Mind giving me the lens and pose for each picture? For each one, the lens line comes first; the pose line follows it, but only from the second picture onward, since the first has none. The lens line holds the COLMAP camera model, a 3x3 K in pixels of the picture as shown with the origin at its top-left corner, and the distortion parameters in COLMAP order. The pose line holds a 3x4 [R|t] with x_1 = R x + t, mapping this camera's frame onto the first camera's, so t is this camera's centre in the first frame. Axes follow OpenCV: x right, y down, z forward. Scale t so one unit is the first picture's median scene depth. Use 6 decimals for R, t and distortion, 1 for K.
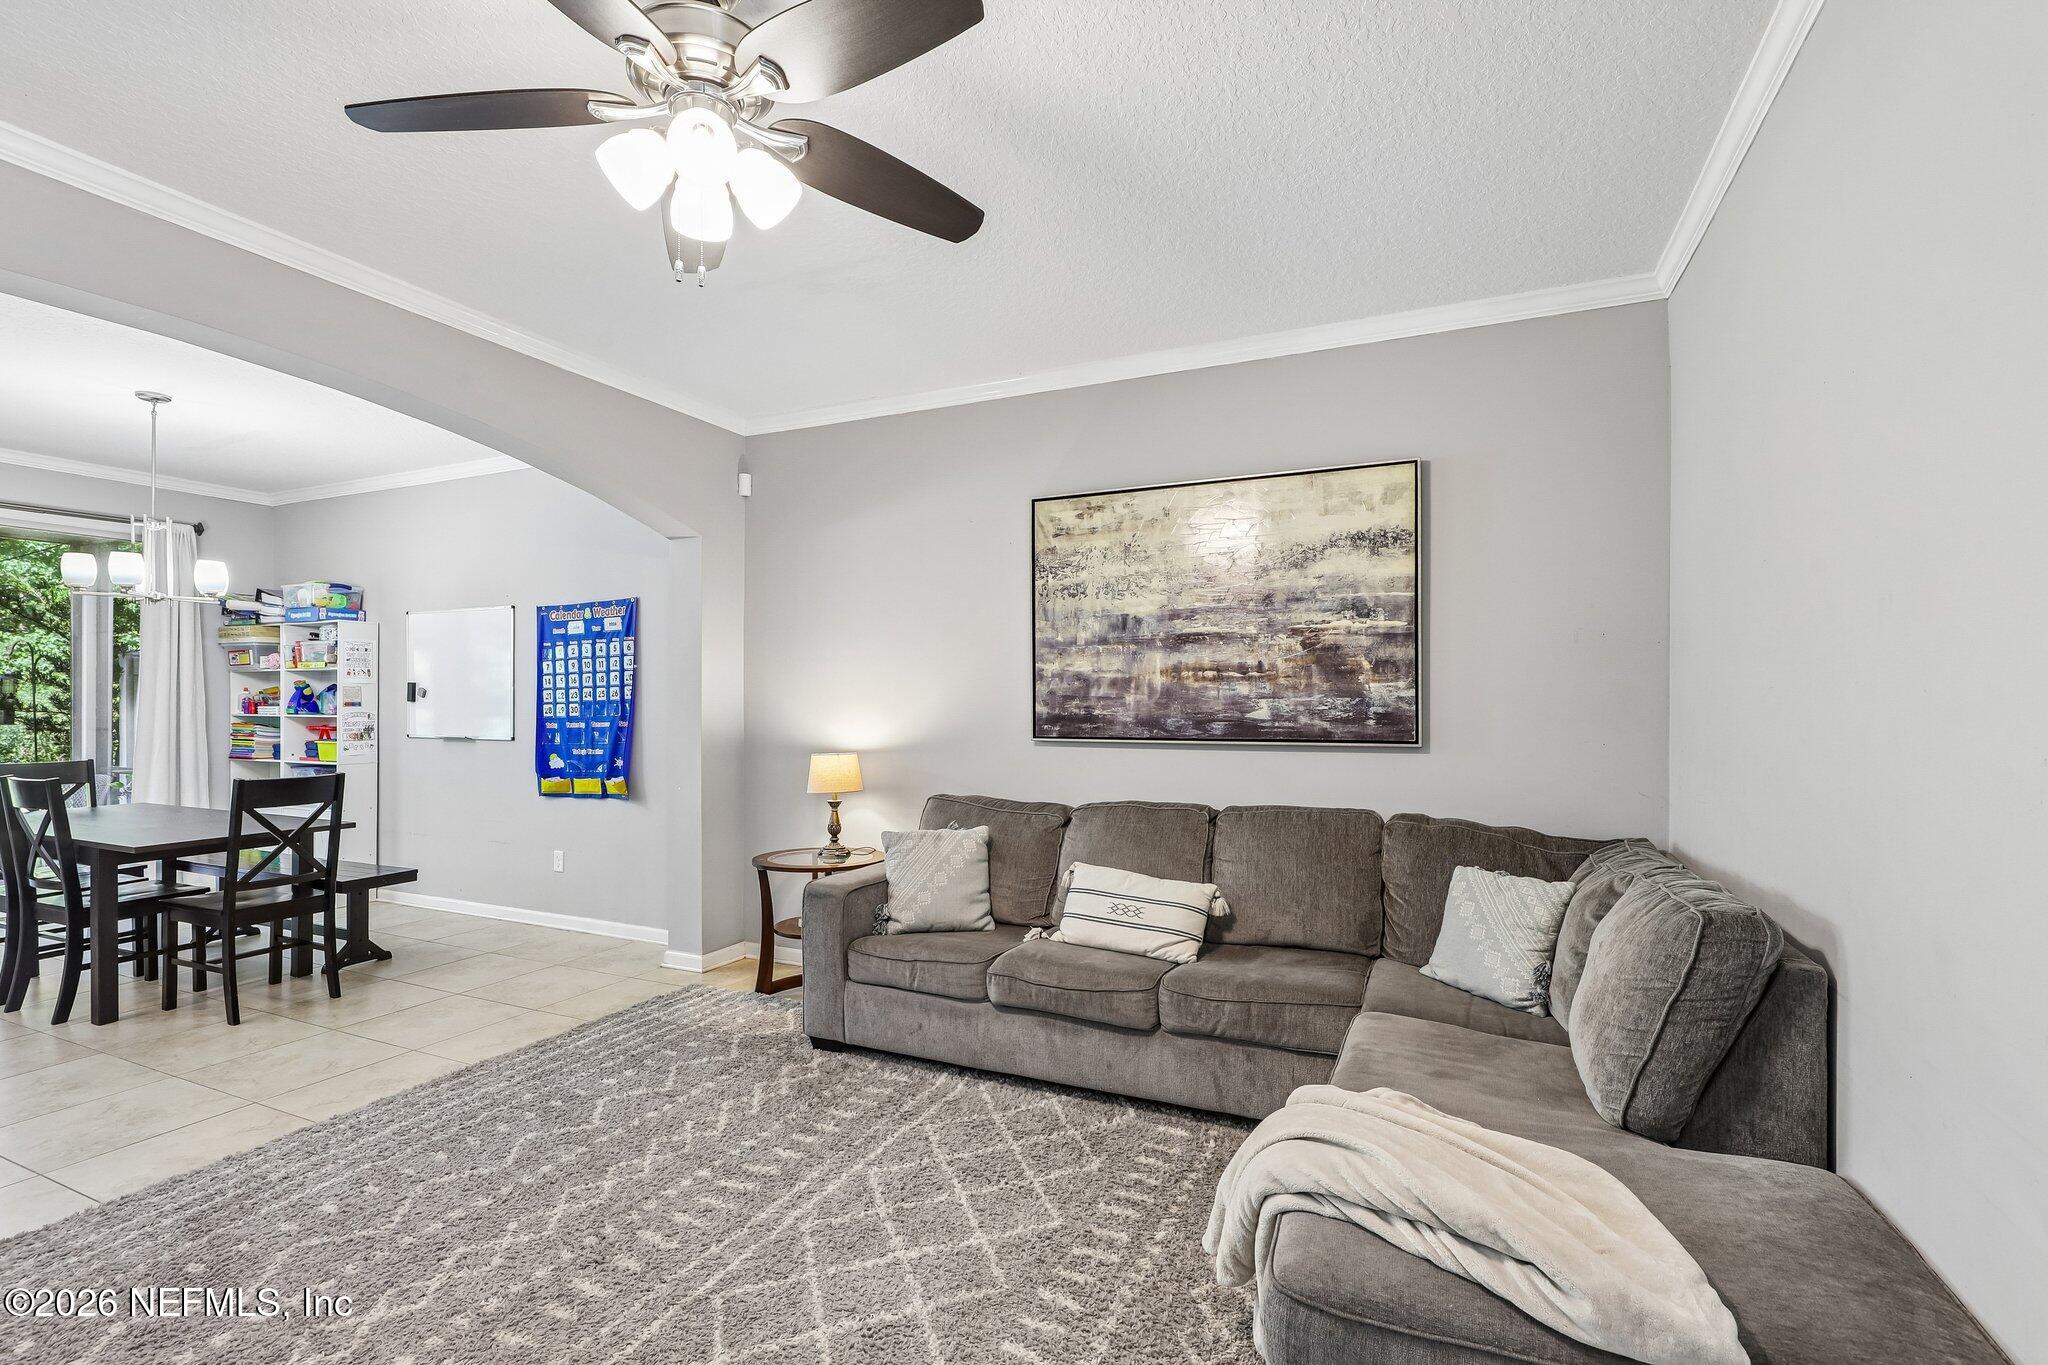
lens RADIAL K [[922.6, 0, 1024.1], [0, 922.6, 701.2], [0, 0, 1]] dist [0.000761, -0.000474]
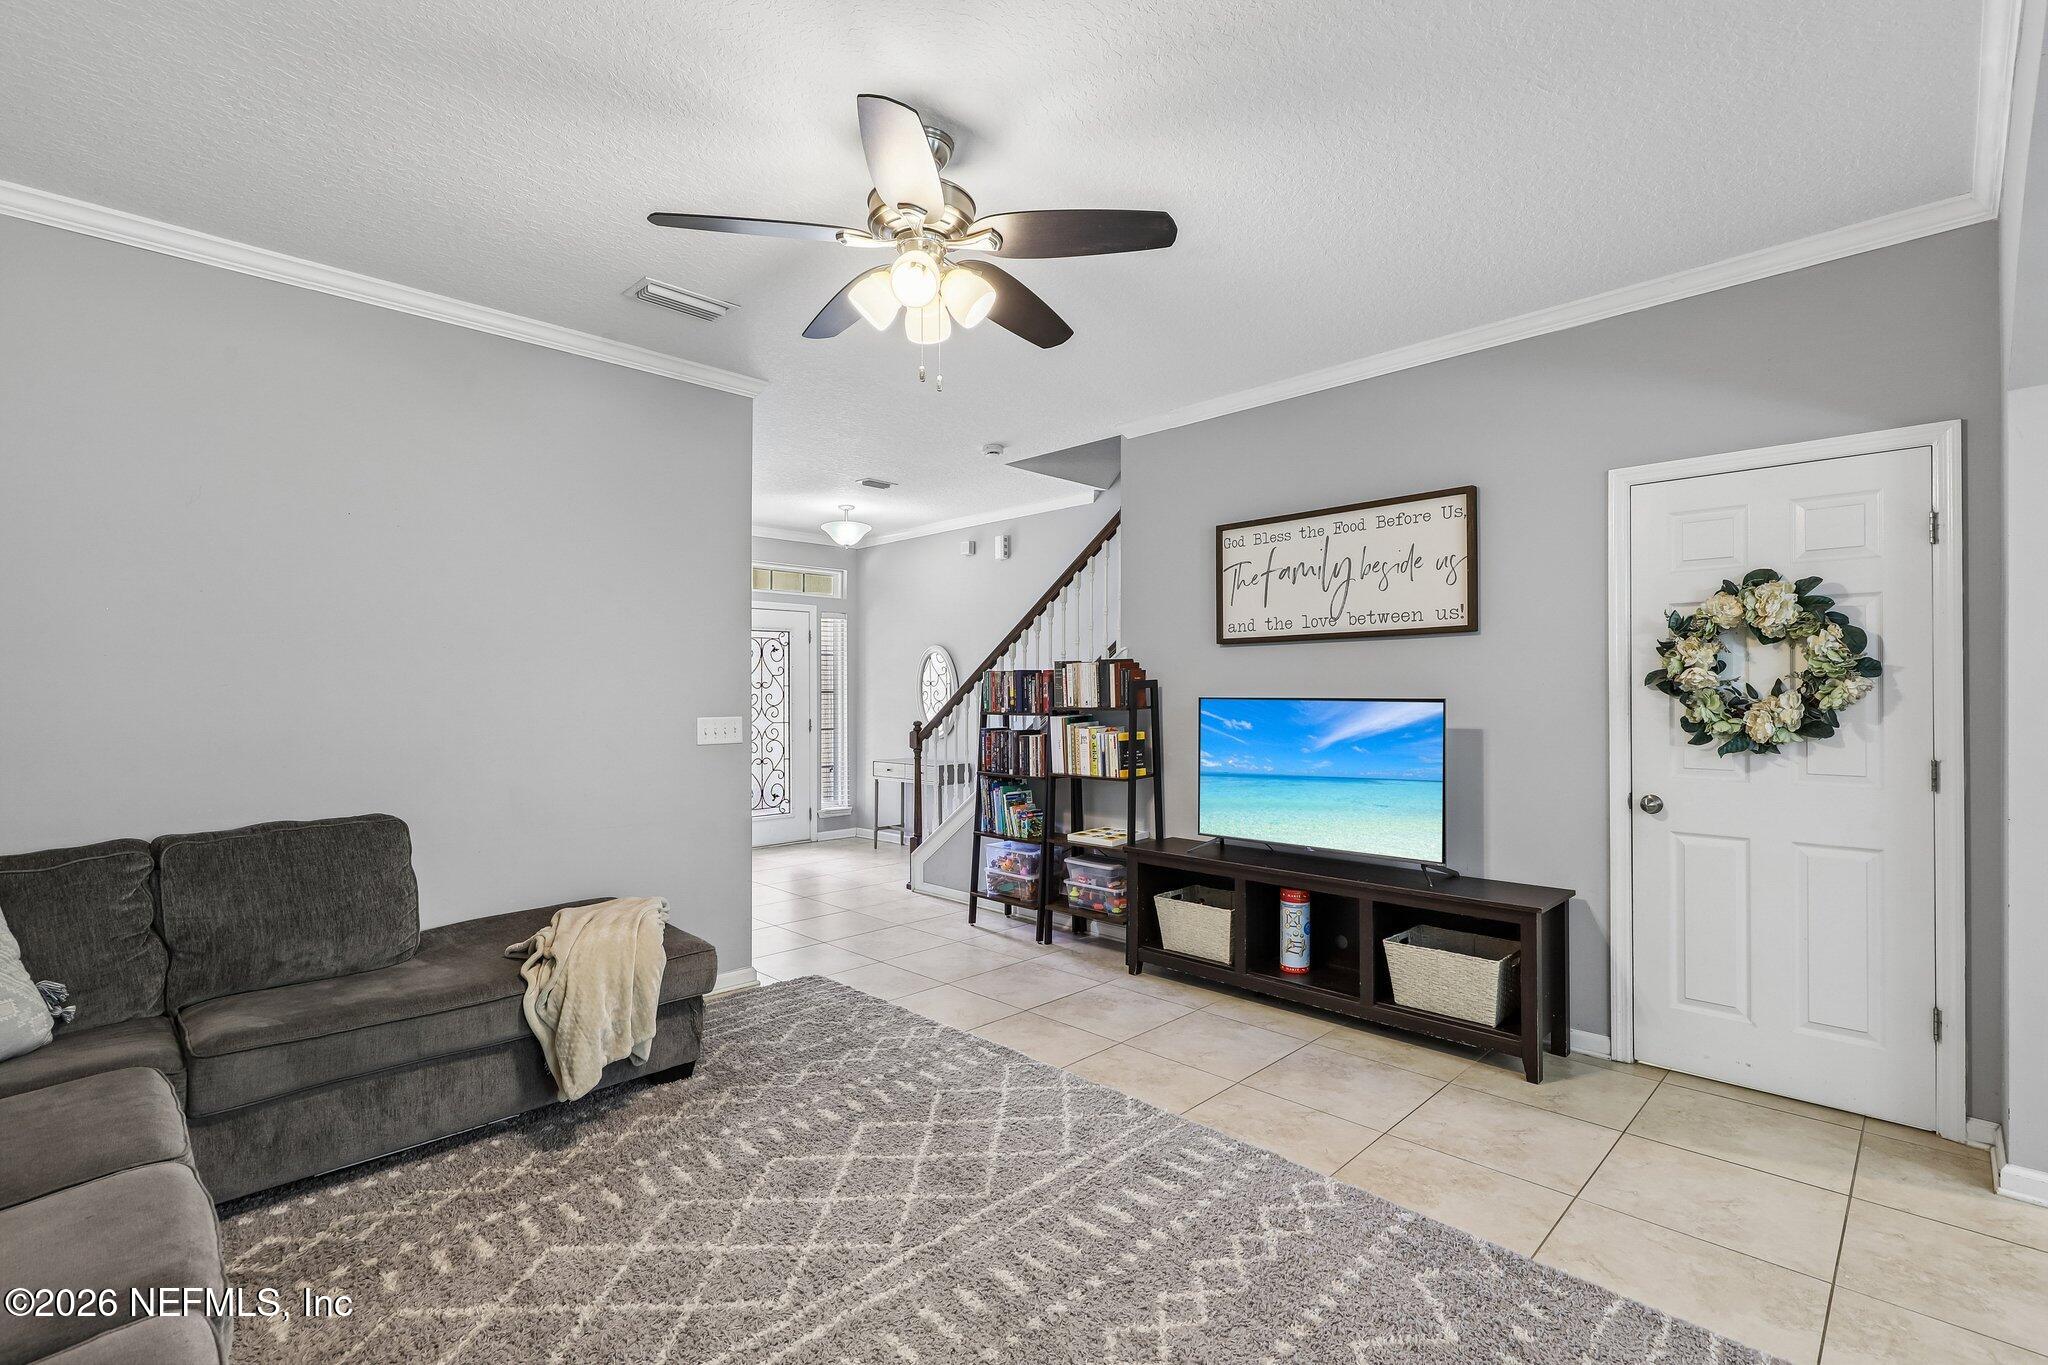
lens RADIAL K [[922.6, 0, 1026.1], [0, 922.6, 682.6], [0, 0, 1]] dist [0.000761, -0.000474]
pose [[-0.938611, 0.003087, 0.344962, -0.348224], [-0.000271, 0.999953, -0.009688, -0.002357], [-0.344976, -0.009187, -0.938567, 0.806883]]
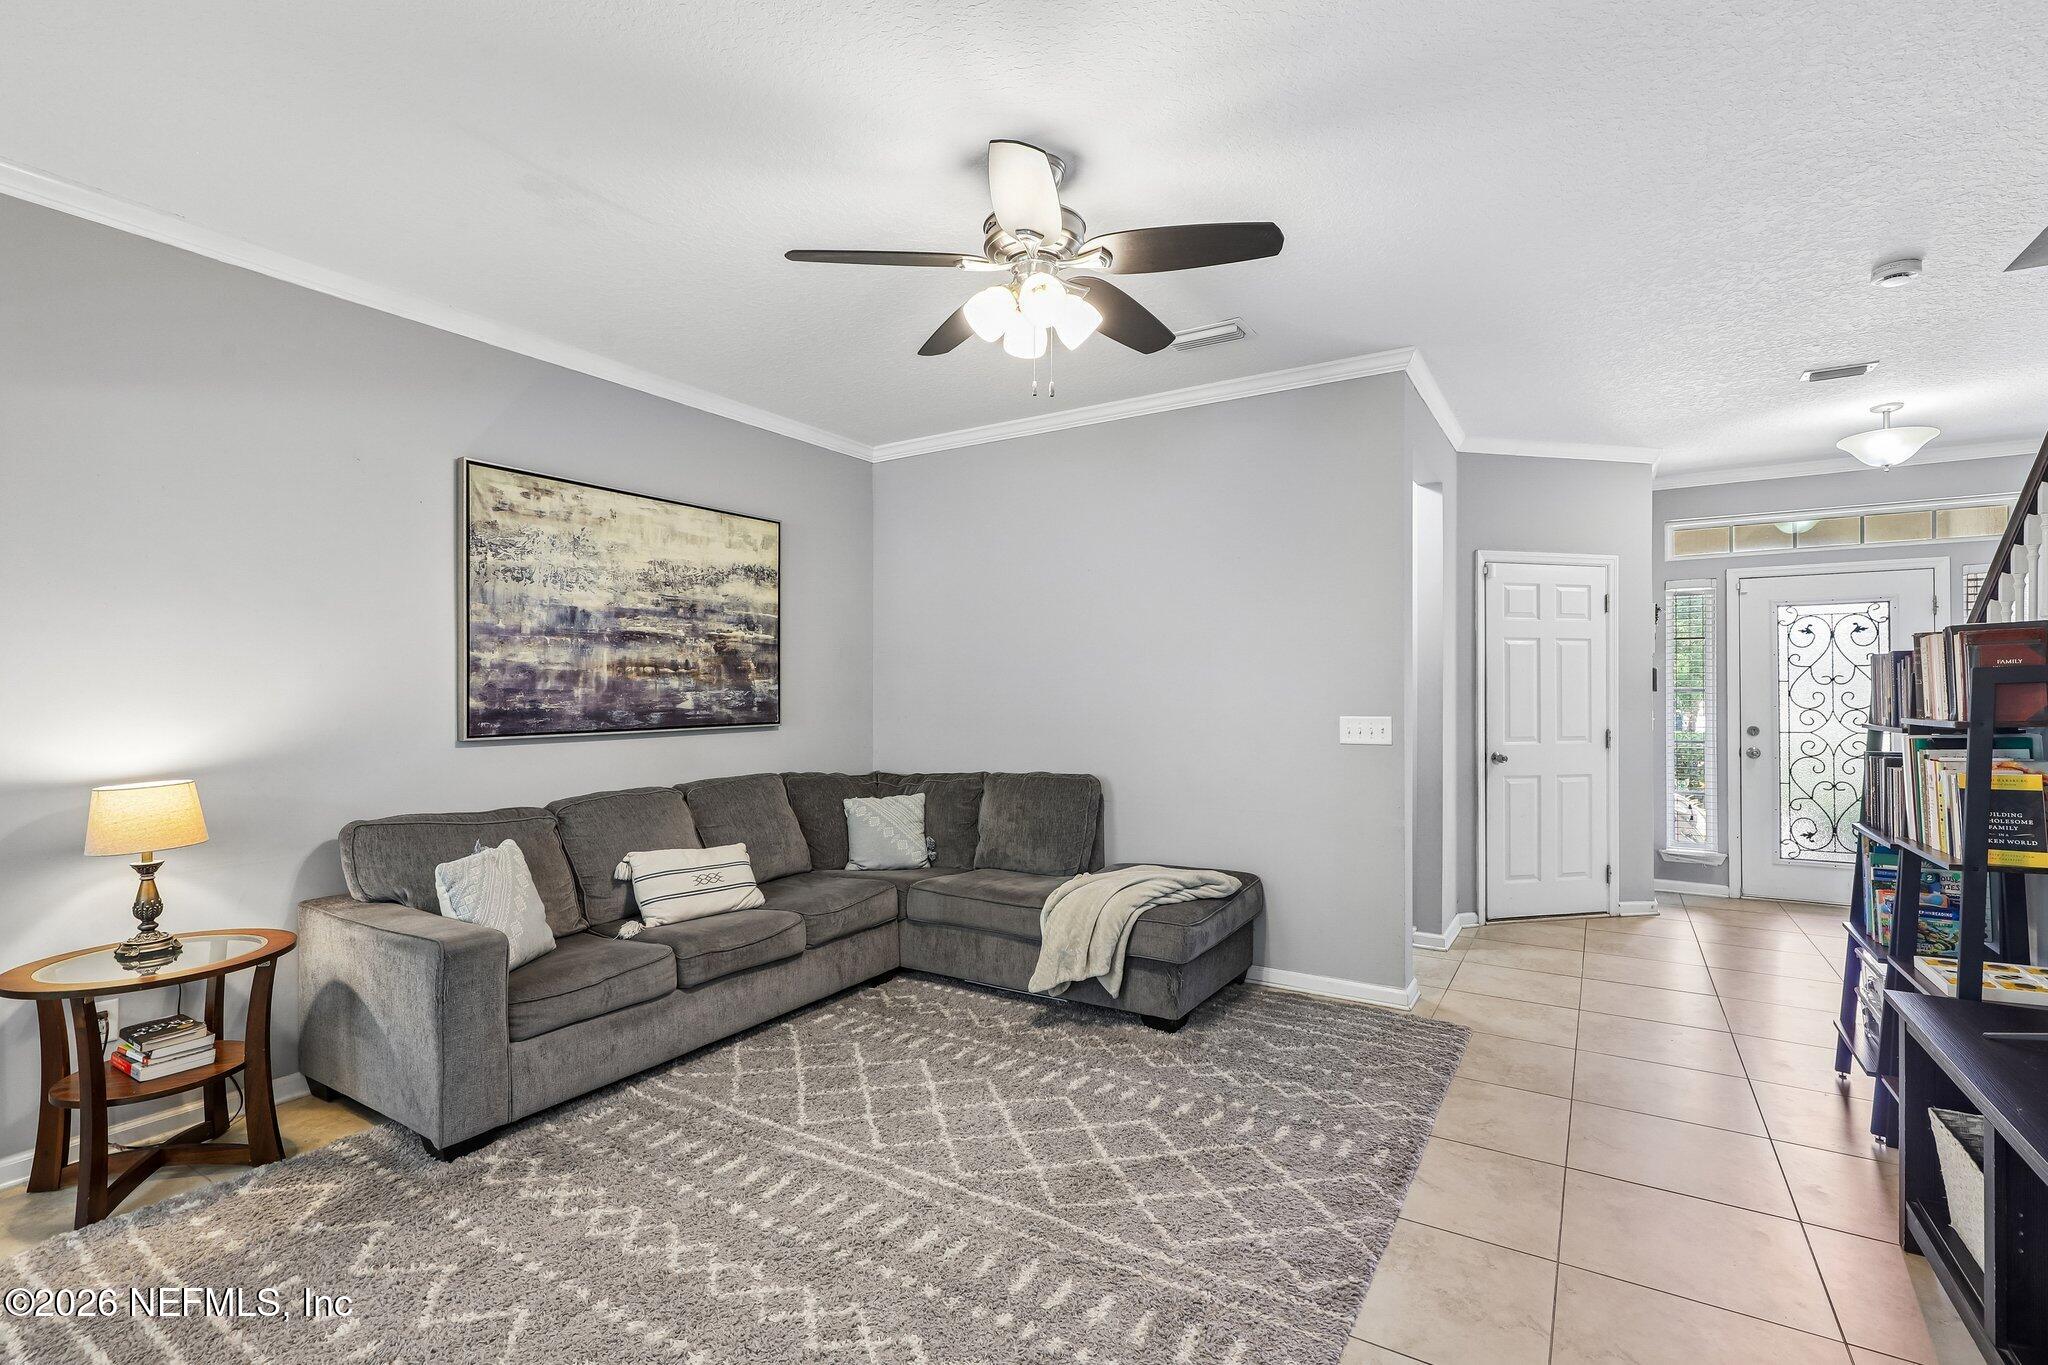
lens RADIAL K [[922.6, 0, 1025.5], [0, 922.6, 686.4], [0, 0, 1]] dist [0.000761, -0.000474]
pose [[0.127541, 0.002516, 0.991830, -0.635144], [0.002102, 0.999994, -0.002807, -0.003741], [-0.991831, 0.002443, 0.127535, 0.308049]]
